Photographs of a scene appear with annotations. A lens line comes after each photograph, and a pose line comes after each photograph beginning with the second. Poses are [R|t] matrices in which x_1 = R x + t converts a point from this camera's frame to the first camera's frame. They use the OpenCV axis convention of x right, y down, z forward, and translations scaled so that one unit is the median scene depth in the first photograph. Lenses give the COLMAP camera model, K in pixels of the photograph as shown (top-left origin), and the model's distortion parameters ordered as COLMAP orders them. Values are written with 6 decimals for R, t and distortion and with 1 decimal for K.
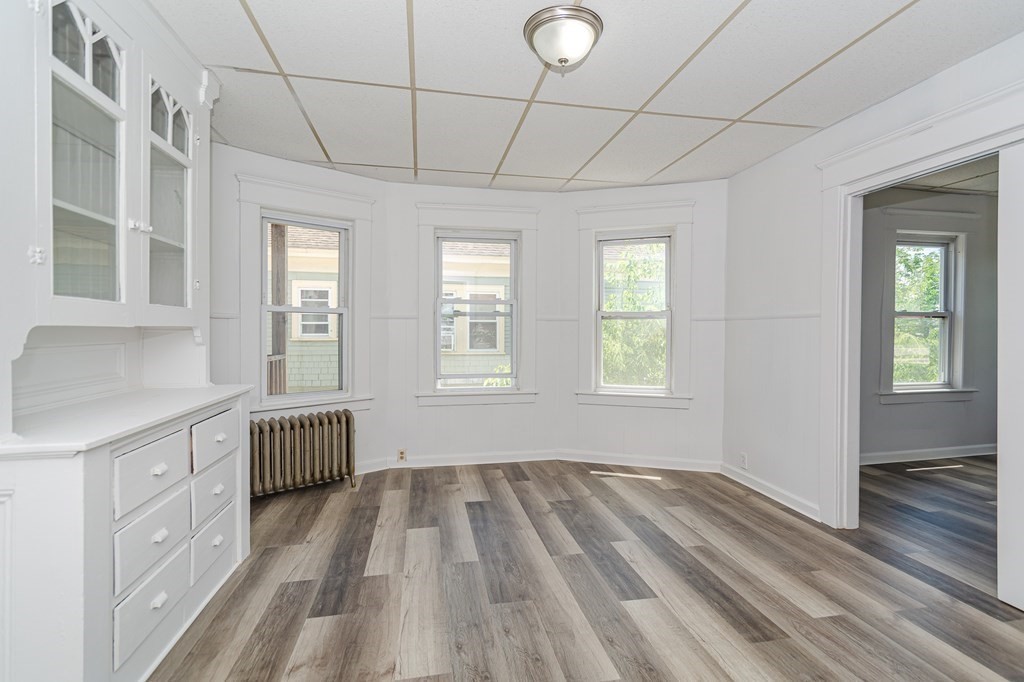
lens RADIAL K [[460.2, 0, 524.1], [0, 460.2, 333.3], [0, 0, 1]] dist [0.002704, 0.000686]
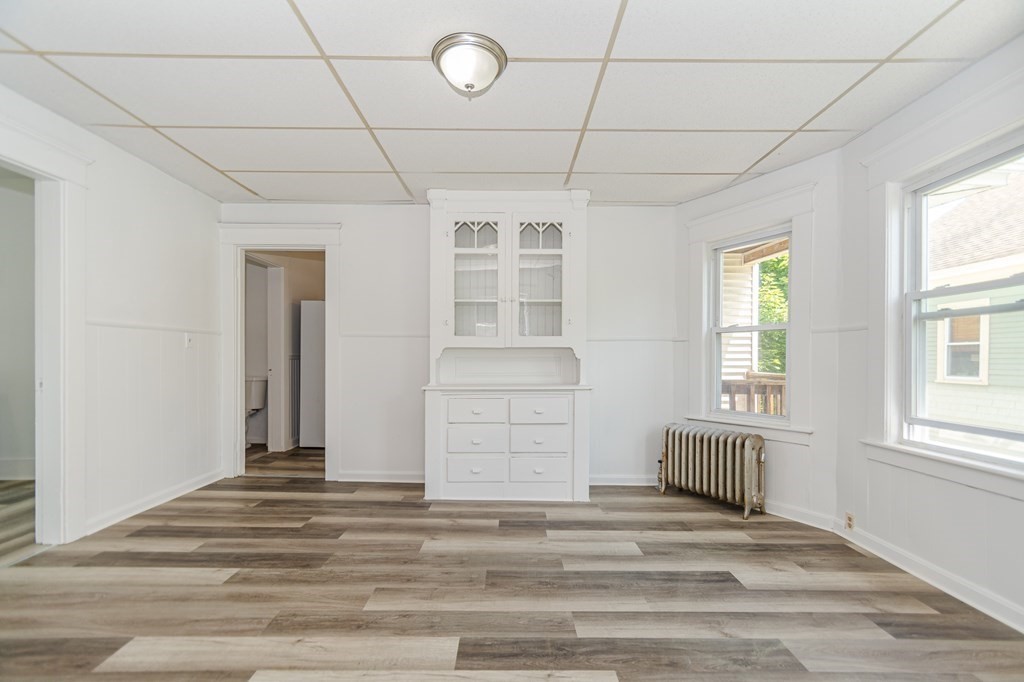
lens RADIAL K [[451.3, 0, 513.6], [0, 451.3, 360.8], [0, 0, 1]] dist [-0.000105, 0.000136]
pose [[-0.176392, -0.003468, -0.984314, 0.688089], [-0.010771, 0.999941, -0.001593, 0.030245], [0.984261, 0.010321, -0.176419, 0.817922]]
